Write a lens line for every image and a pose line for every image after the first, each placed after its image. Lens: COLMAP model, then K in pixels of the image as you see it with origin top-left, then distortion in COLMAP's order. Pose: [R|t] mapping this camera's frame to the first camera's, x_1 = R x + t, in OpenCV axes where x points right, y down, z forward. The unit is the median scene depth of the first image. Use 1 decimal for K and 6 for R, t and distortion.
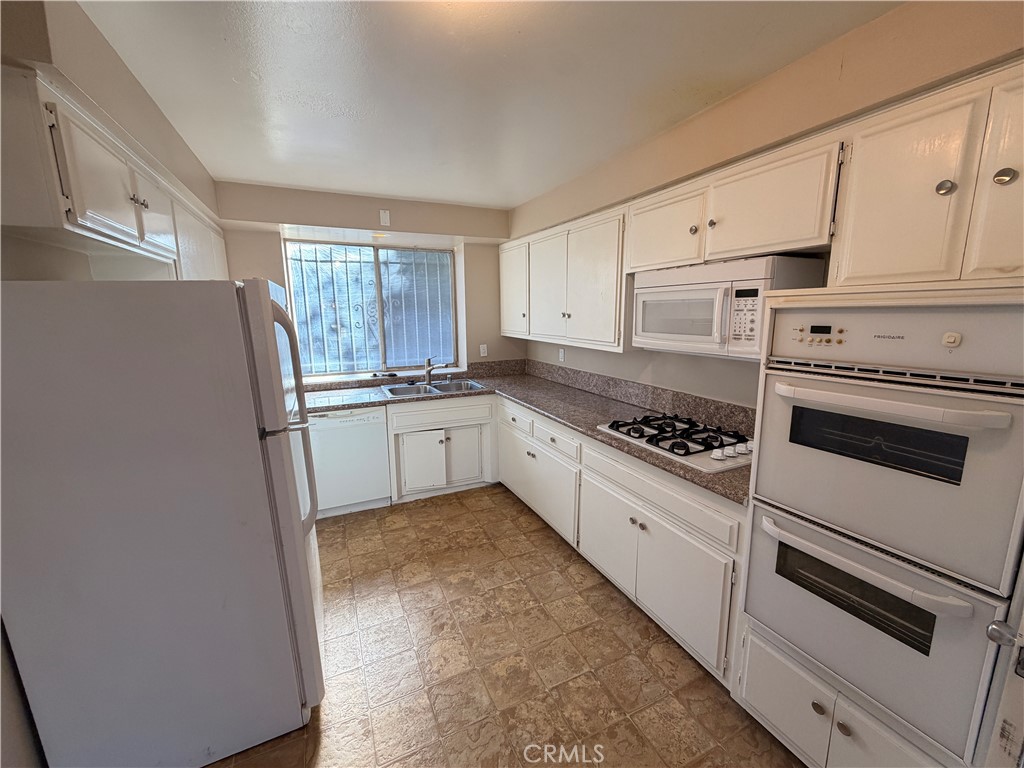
lens RADIAL K [[406.7, 0, 508.9], [0, 406.7, 384.7], [0, 0, 1]] dist [0.003560, 0.000239]
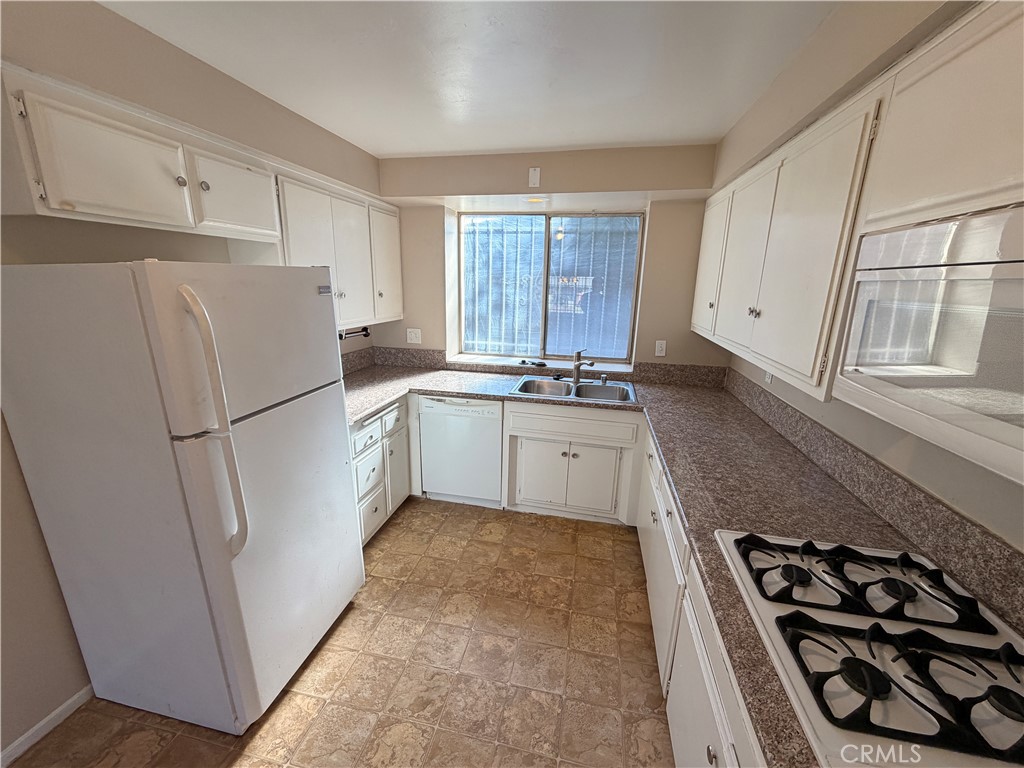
lens RADIAL K [[406.7, 0, 512.0], [0, 406.7, 384.4], [0, 0, 1]] dist [0.003560, 0.000239]
pose [[0.798515, 0.173307, -0.576489, 0.204776], [-0.135052, 0.984825, 0.108999, -0.080238], [0.586631, -0.009181, 0.809803, 0.300049]]
